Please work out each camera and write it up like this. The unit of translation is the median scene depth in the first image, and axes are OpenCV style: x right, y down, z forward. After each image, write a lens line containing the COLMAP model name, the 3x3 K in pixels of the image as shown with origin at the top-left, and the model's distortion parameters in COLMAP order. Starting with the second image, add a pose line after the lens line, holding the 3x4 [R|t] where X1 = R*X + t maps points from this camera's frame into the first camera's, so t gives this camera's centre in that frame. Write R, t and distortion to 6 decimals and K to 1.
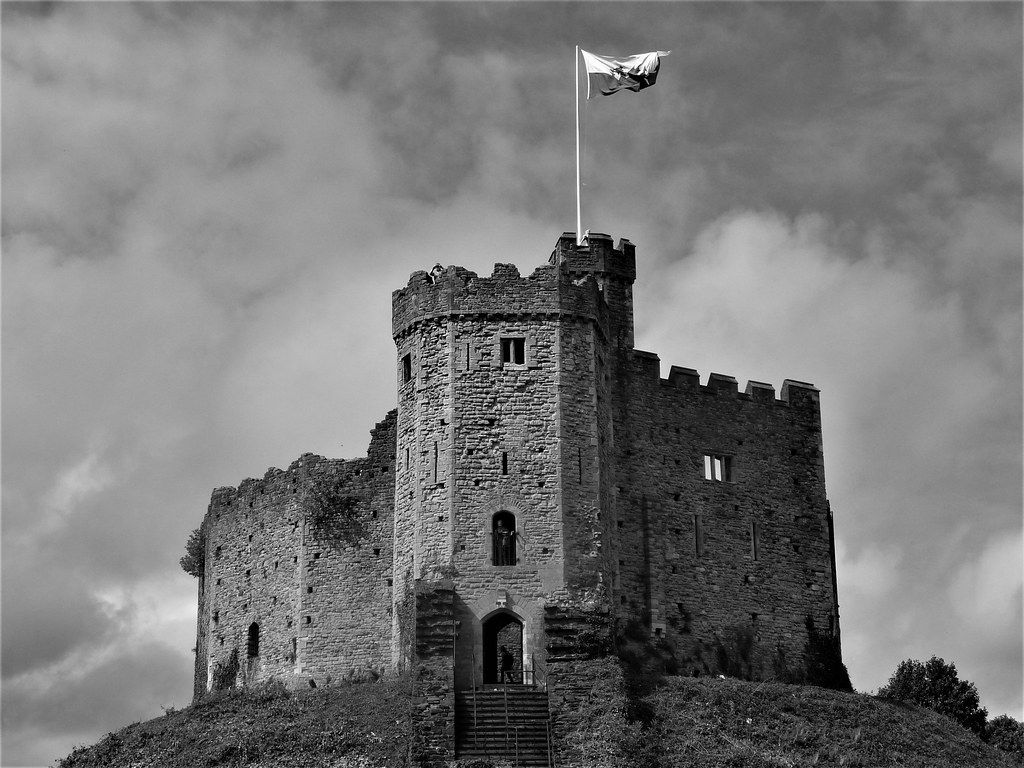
lens RADIAL K [[1708.9, 0, 501.2], [0, 1708.9, 382.7], [0, 0, 1]] dist [-0.000165, -0.100038]
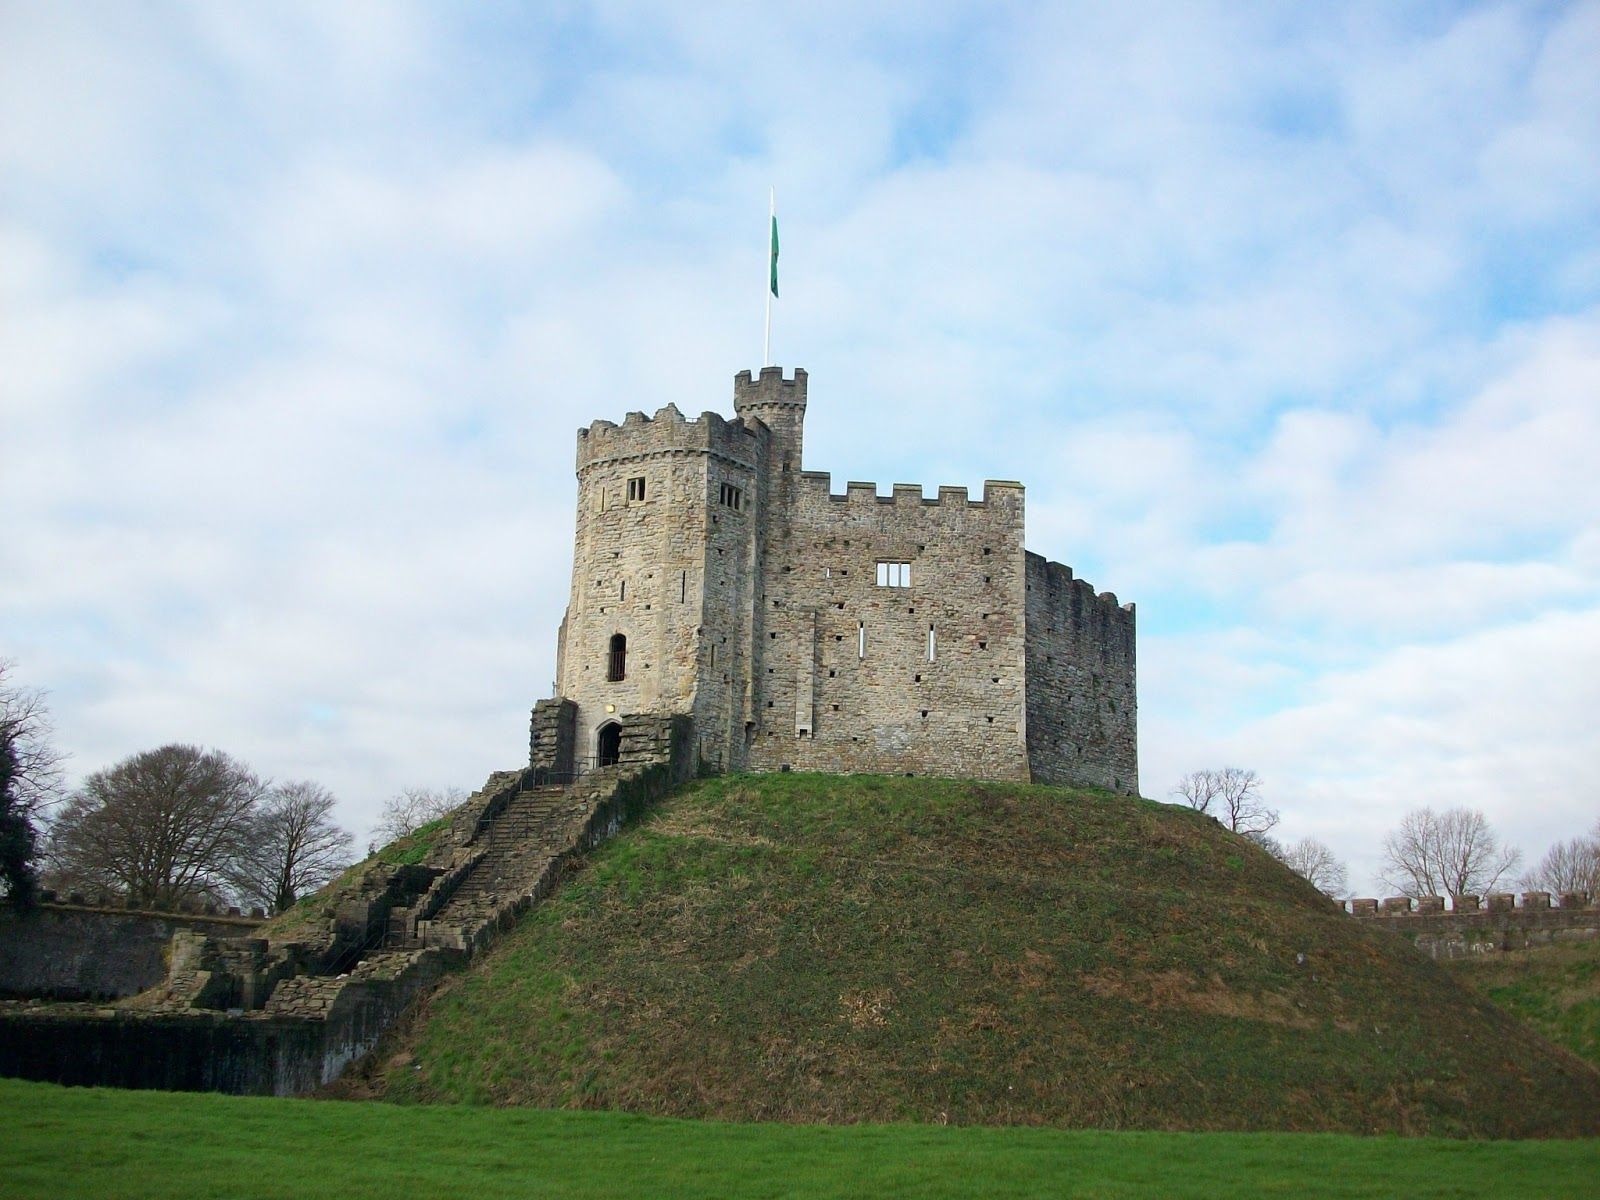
lens RADIAL K [[1601.2, 0, 795.7], [0, 1601.2, 638.3], [0, 0, 1]] dist [-0.130697, 0.002535]
pose [[0.885831, -0.071228, -0.458509, 0.564108], [0.105957, 0.993091, 0.050435, 0.036123], [0.451749, -0.093259, 0.887257, 0.110809]]
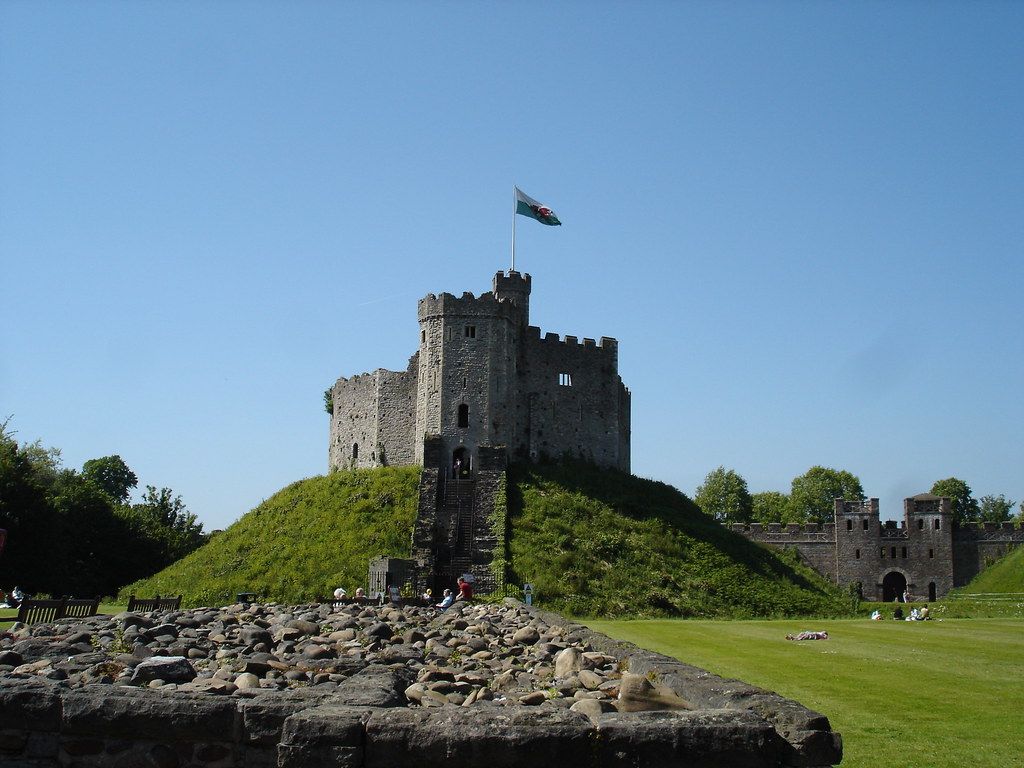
lens RADIAL K [[1146.6, 0, 512.0], [0, 1146.6, 384.0], [0, 0, 1]] dist [-0.094752, -0.015128]
pose [[0.999662, 0.023523, -0.011056, 0.079991], [-0.021805, 0.990488, 0.135861, -0.155945], [0.014147, -0.135574, 0.990666, -0.505412]]
